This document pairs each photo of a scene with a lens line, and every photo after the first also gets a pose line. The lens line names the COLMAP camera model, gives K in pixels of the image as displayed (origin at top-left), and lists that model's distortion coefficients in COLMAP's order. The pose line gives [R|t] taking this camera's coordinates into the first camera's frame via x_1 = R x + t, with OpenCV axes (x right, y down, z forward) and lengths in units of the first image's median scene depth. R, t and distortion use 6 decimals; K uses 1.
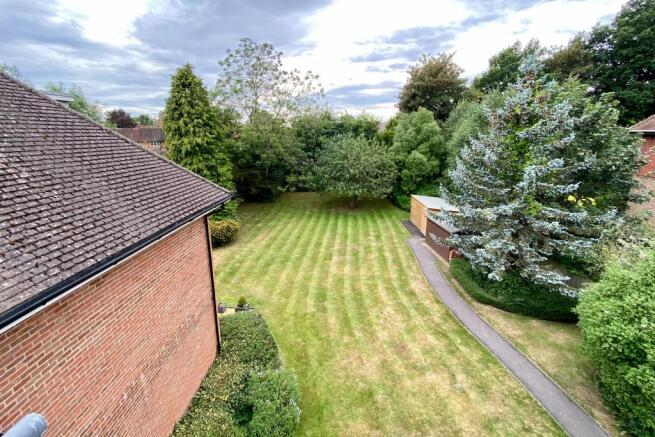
lens RADIAL K [[268.5, 0, 326.4], [0, 268.5, 200.7], [0, 0, 1]] dist [0.001790, -0.012765]
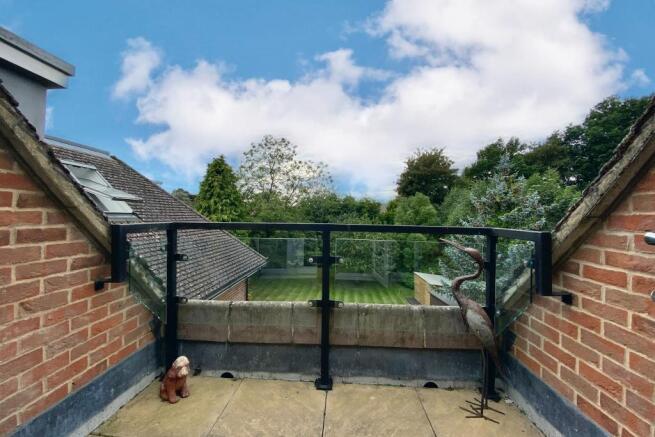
lens RADIAL K [[273.3, 0, 328.0], [0, 273.3, 209.1], [0, 0, 1]] dist [0.023314, -0.014494]
pose [[0.999749, 0.022177, 0.003103, -0.027590], [-0.020651, 0.966667, -0.255203, 0.020647], [-0.008660, 0.255075, 0.966882, -0.093875]]
